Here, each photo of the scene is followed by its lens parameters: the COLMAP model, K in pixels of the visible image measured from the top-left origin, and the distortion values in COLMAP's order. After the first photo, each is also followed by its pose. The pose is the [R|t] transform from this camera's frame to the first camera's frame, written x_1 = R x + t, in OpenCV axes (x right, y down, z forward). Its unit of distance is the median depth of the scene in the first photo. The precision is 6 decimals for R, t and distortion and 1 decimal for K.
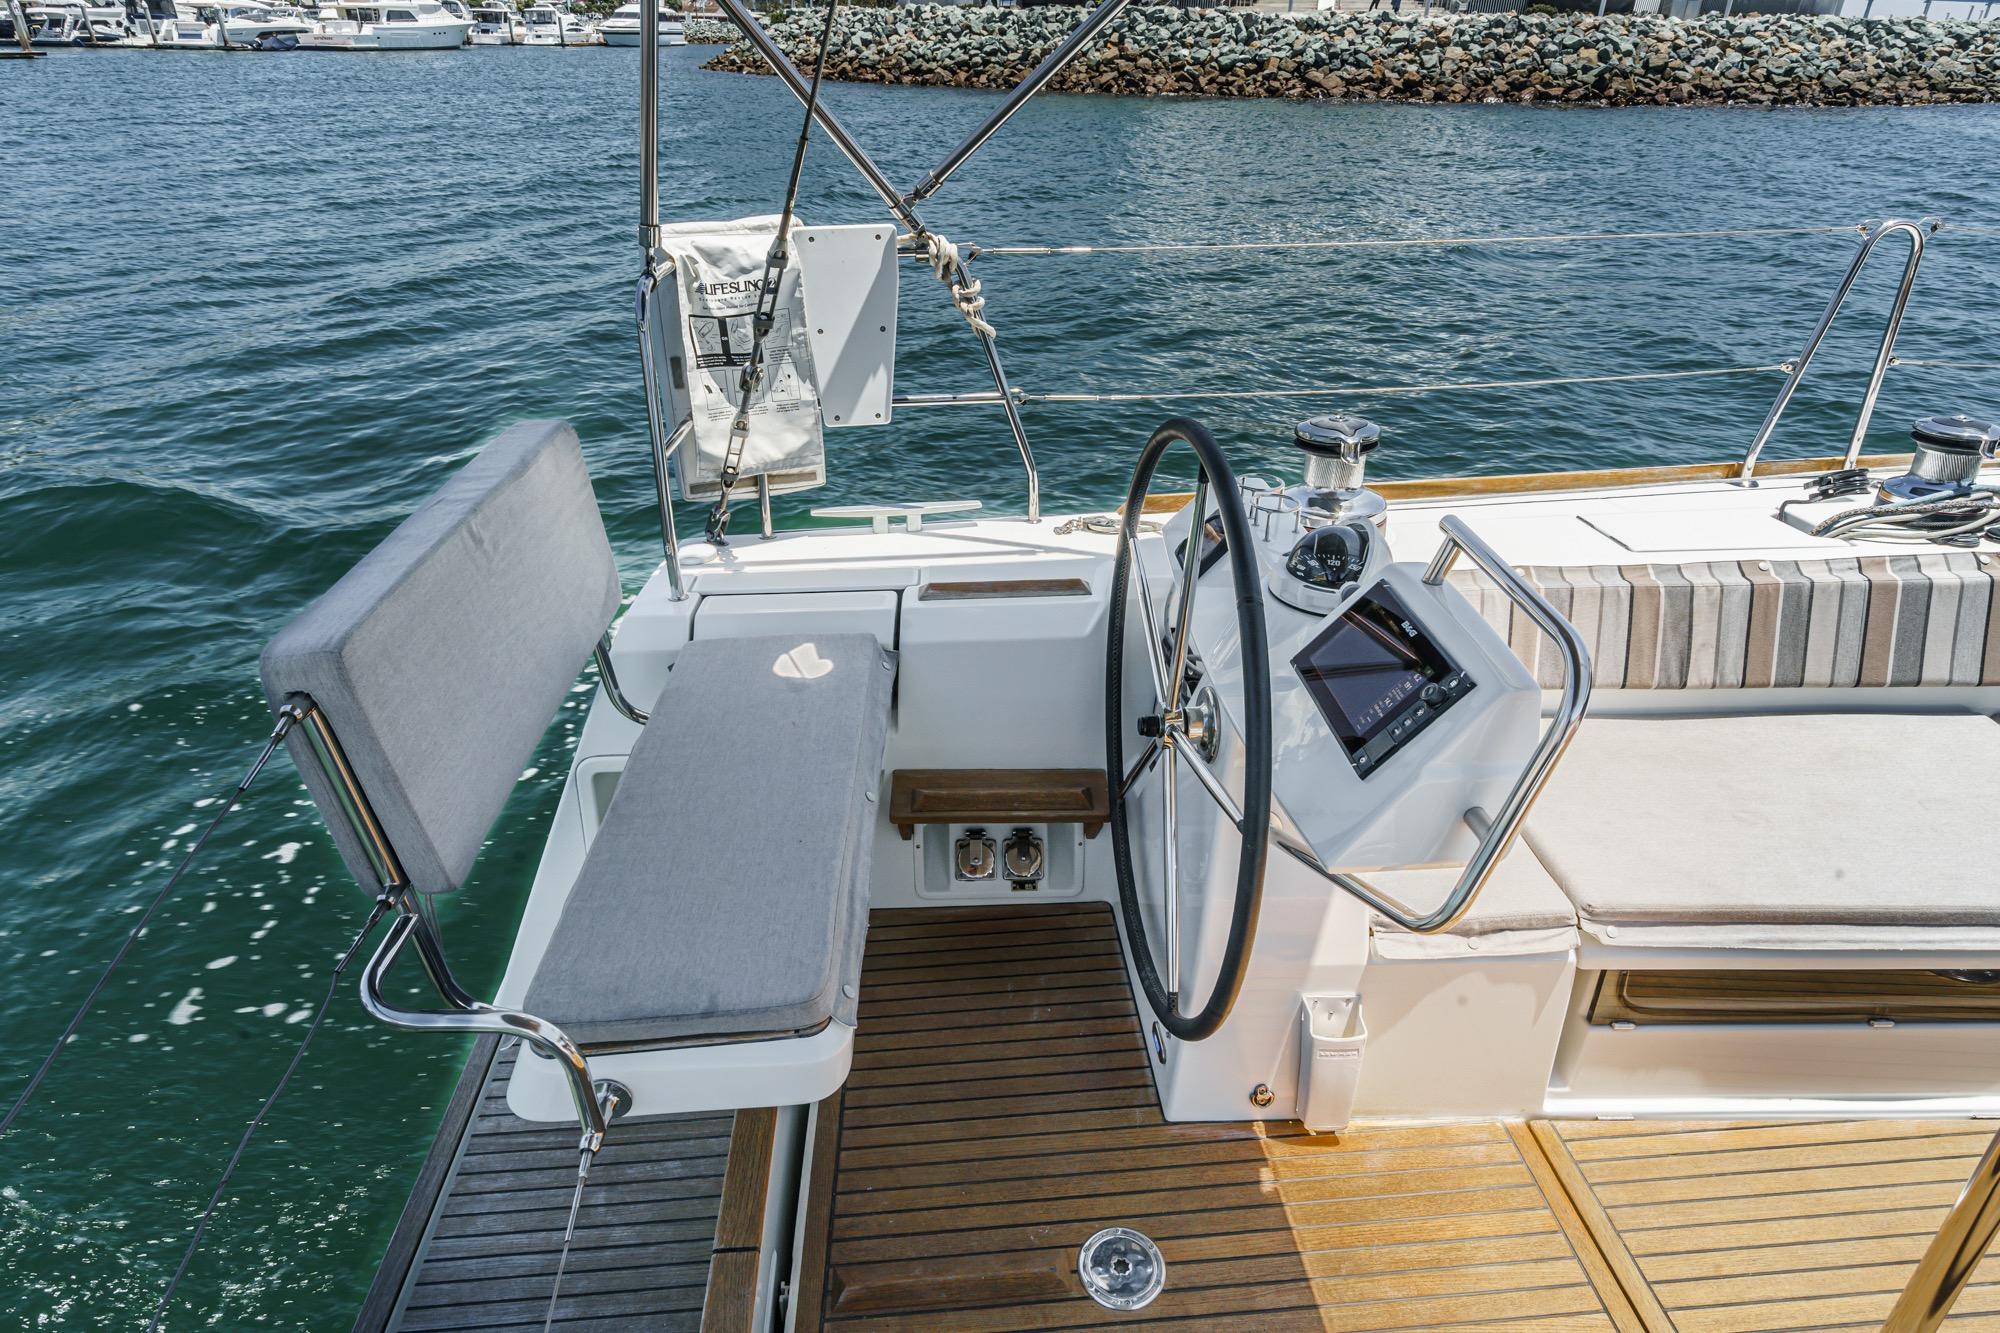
lens RADIAL K [[1175.1, 0, 990.7], [0, 1175.1, 668.6], [0, 0, 1]] dist [0.001320, 0.002186]
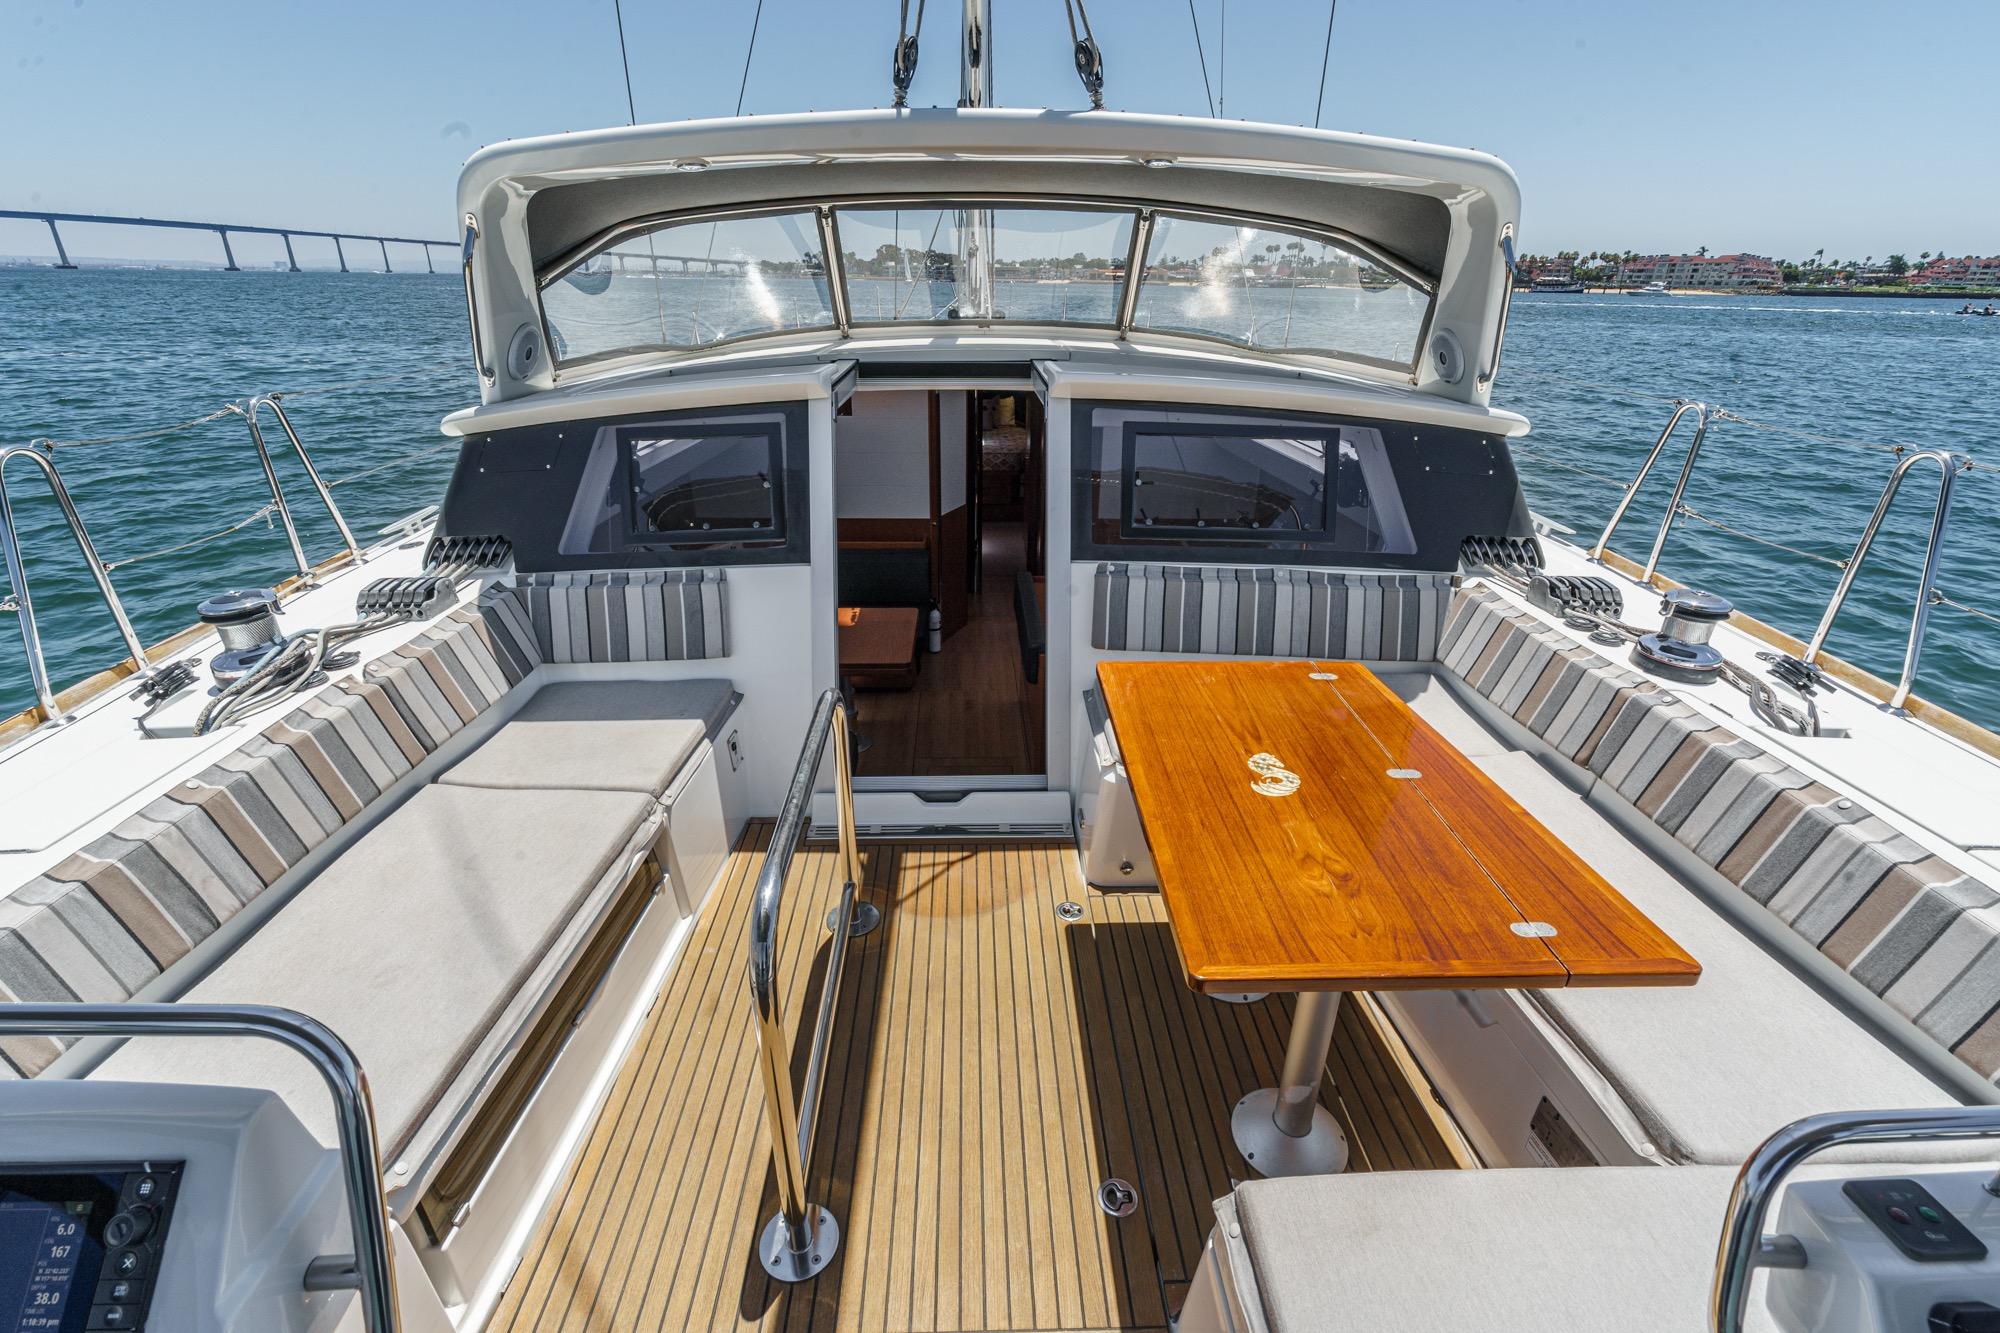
lens RADIAL K [[898.8, 0, 994.4], [0, 898.8, 666.8], [0, 0, 1]] dist [-0.005626, 0.000819]
pose [[0.046735, -0.405224, 0.913022, 0.038646], [0.475416, 0.812886, 0.336445, -0.099325], [-0.878519, 0.418341, 0.230640, 0.186498]]
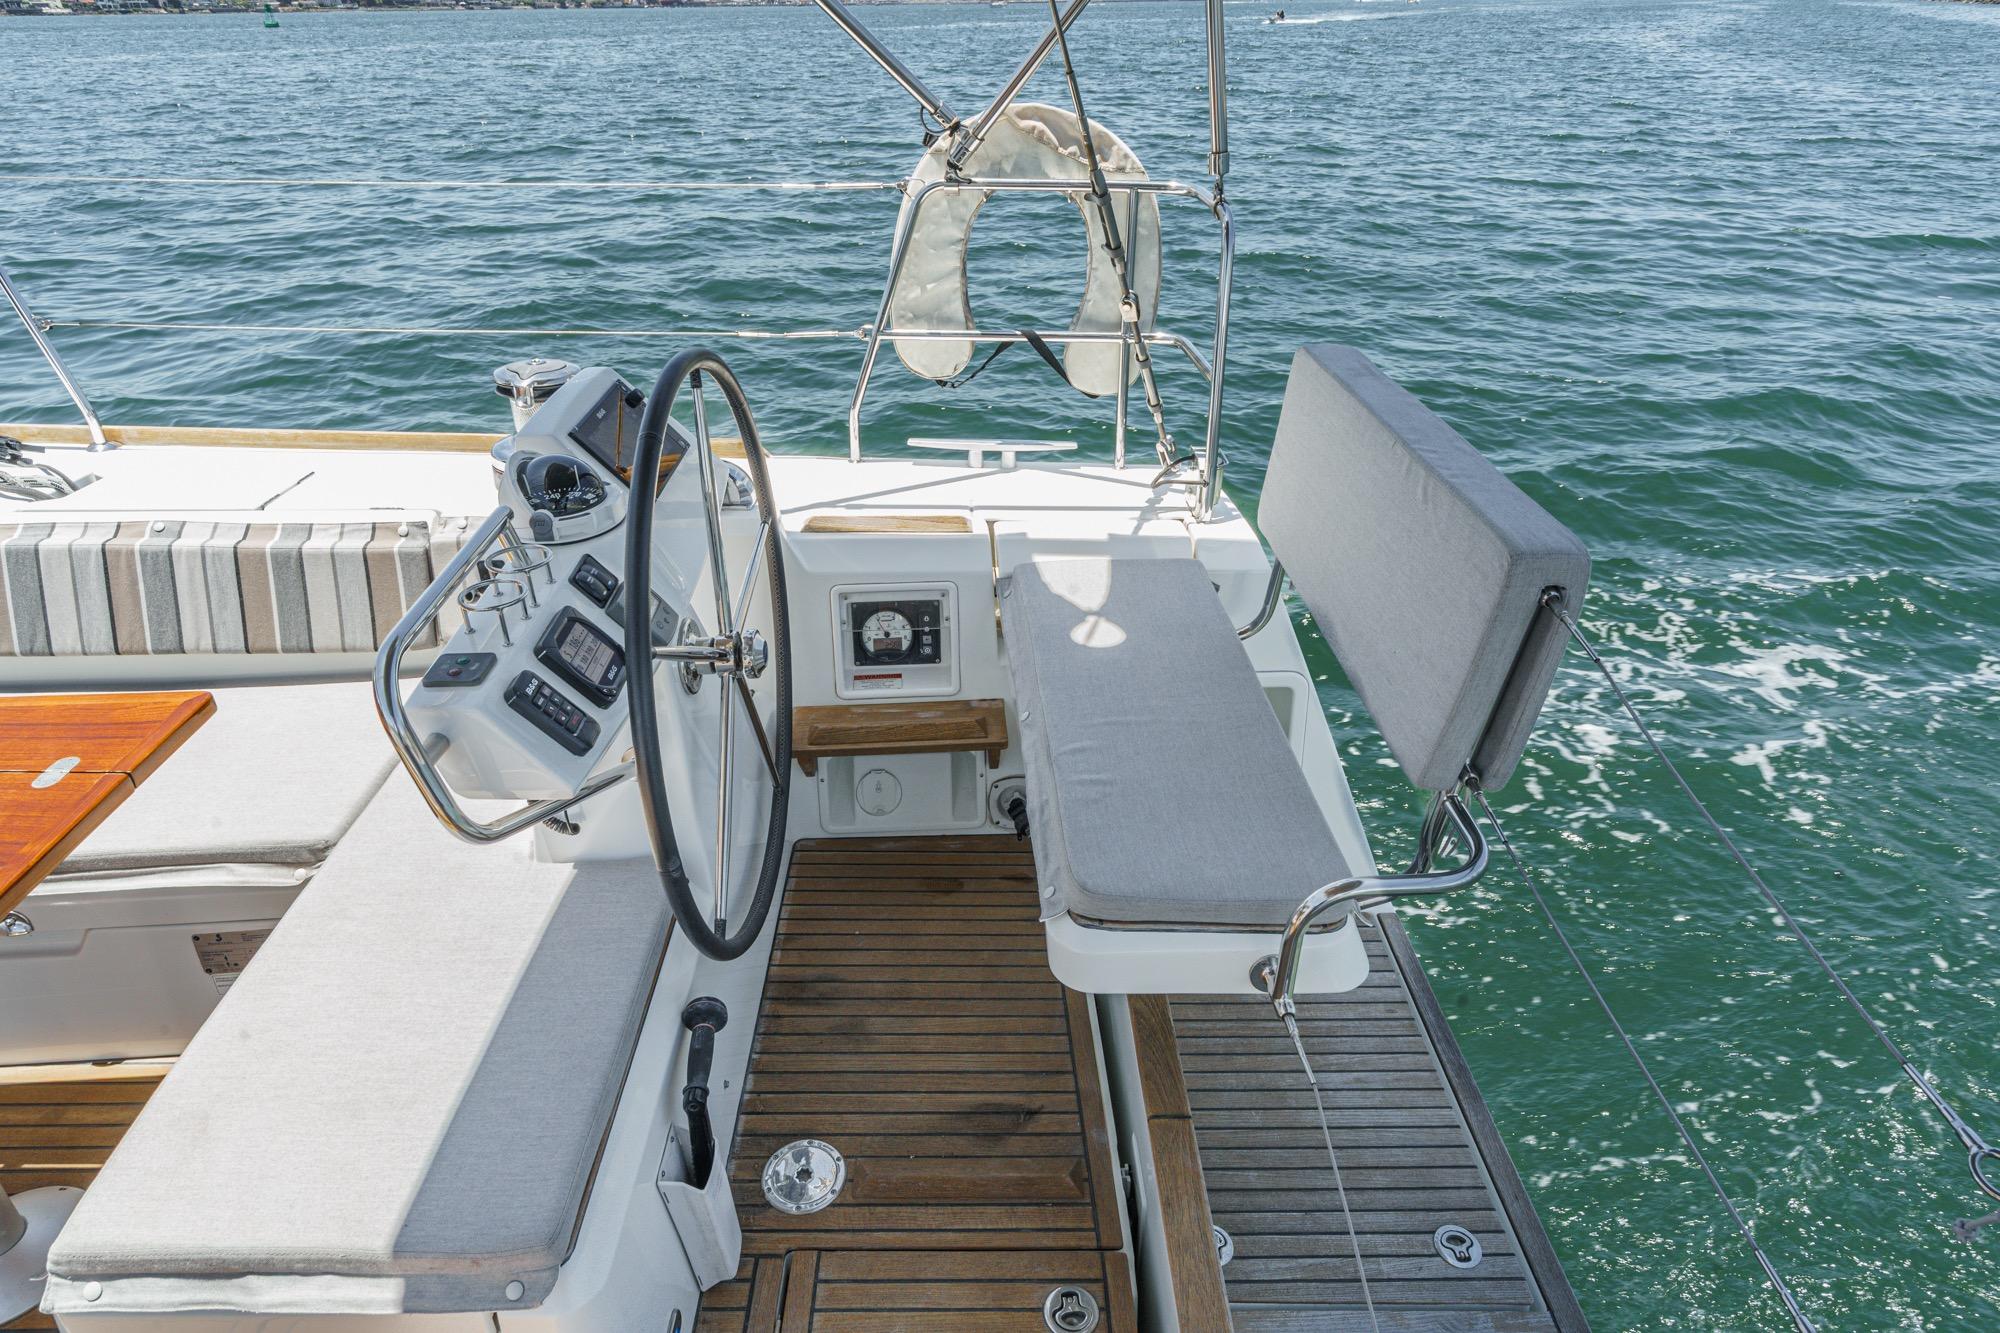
lens RADIAL K [[1175.1, 0, 990.7], [0, 1175.1, 668.6], [0, 0, 1]] dist [0.001320, 0.002186]
pose [[-0.998191, -0.034227, 0.049421, -0.026483], [0.025142, 0.509063, 0.860362, -0.172119], [-0.054606, 0.860048, -0.507282, 0.335171]]
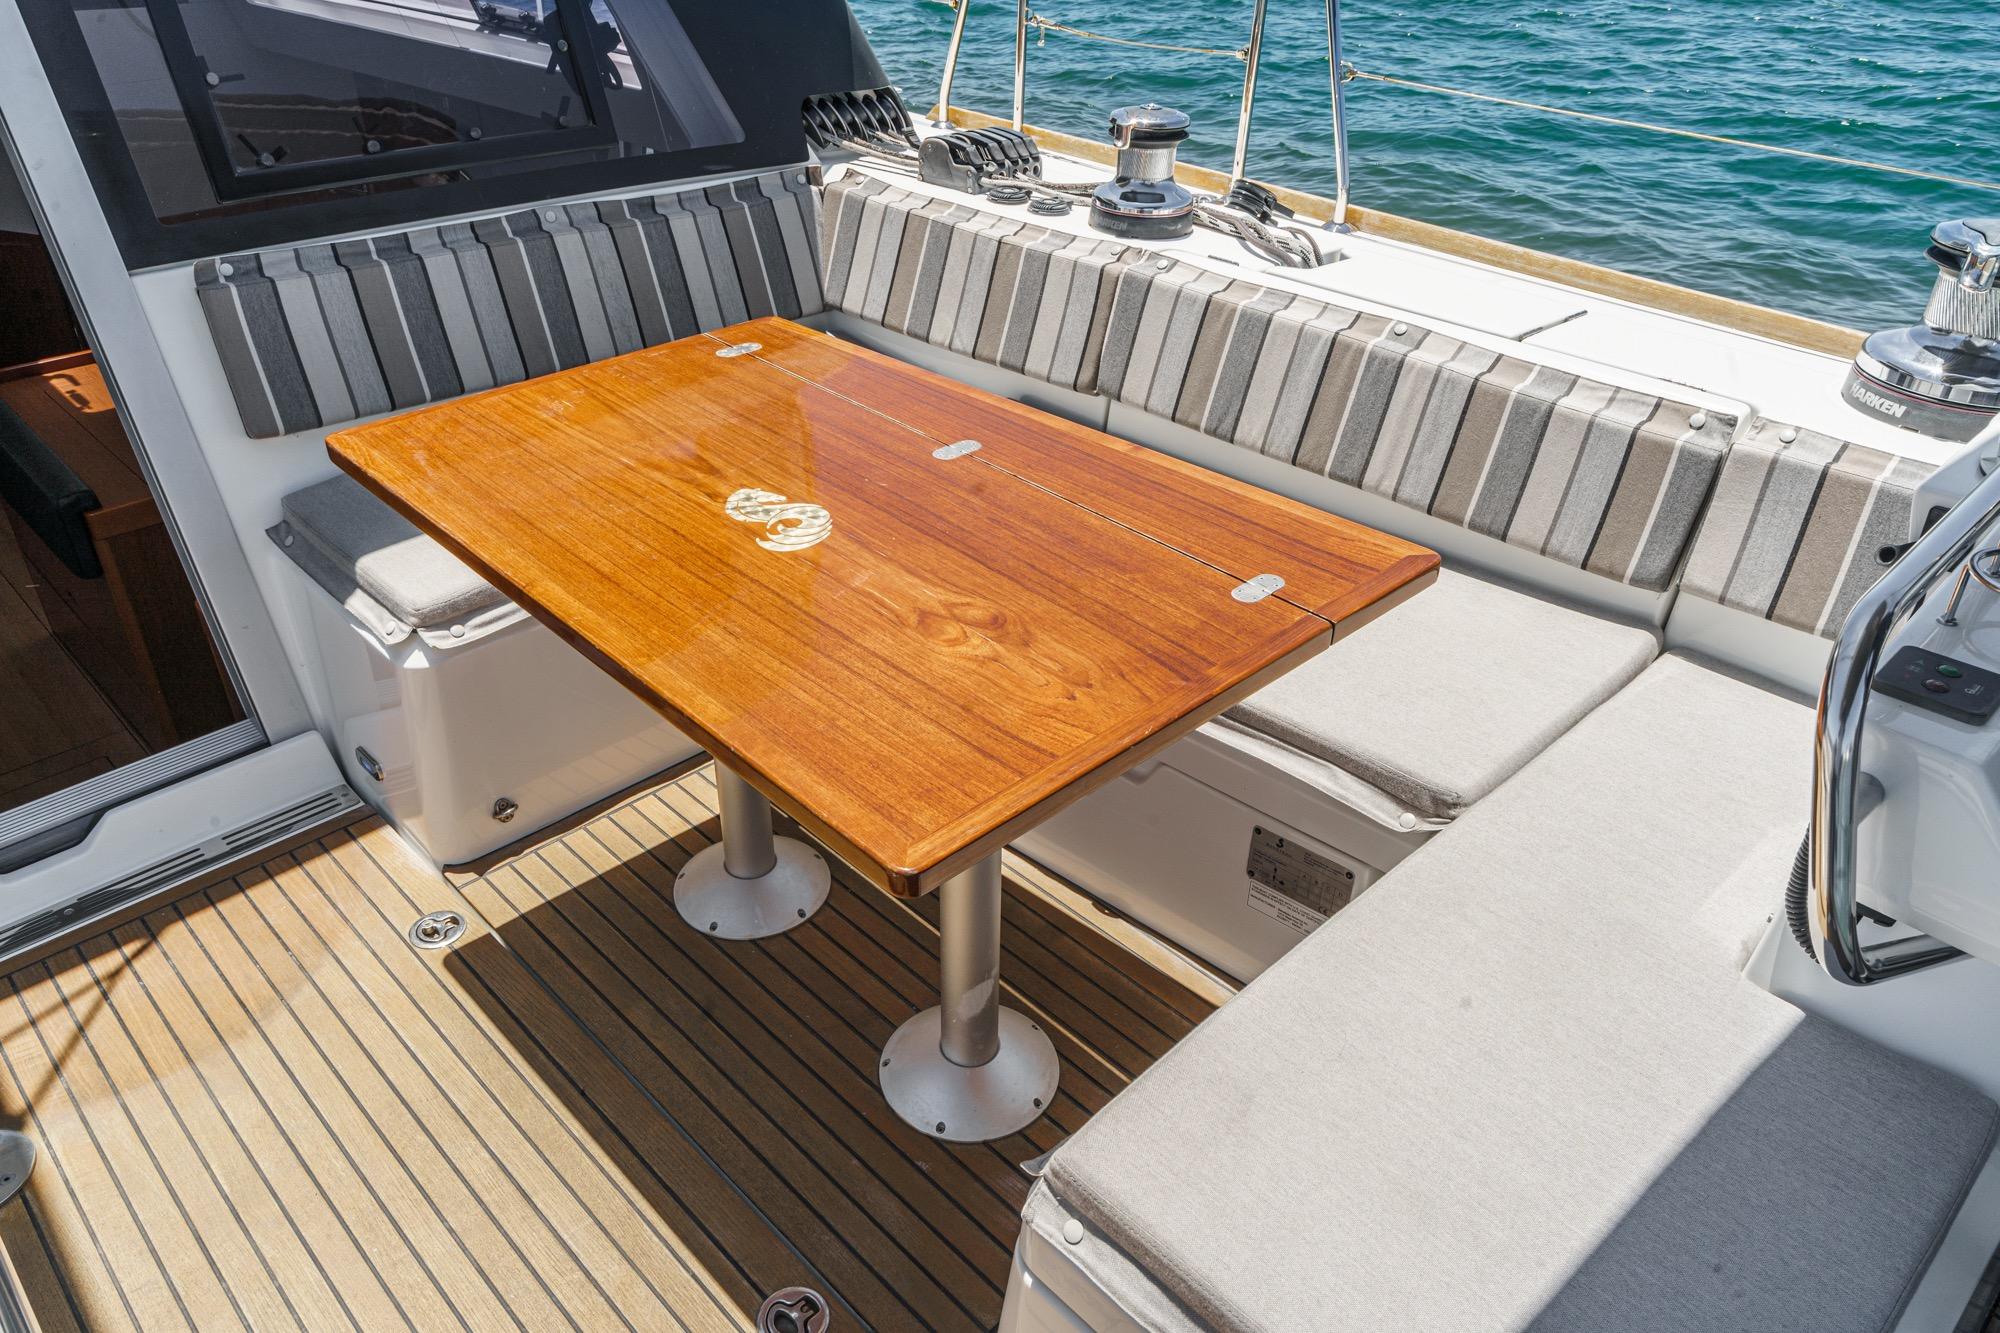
lens RADIAL K [[1435.6, 0, 996.6], [0, 1435.6, 665.7], [0, 0, 1]] dist [0.002784, 0.004273]
pose [[-0.635488, -0.412943, 0.652405, 0.170775], [0.371436, 0.577264, 0.727187, -0.069834], [-0.676897, 0.704446, -0.213463, 0.314385]]
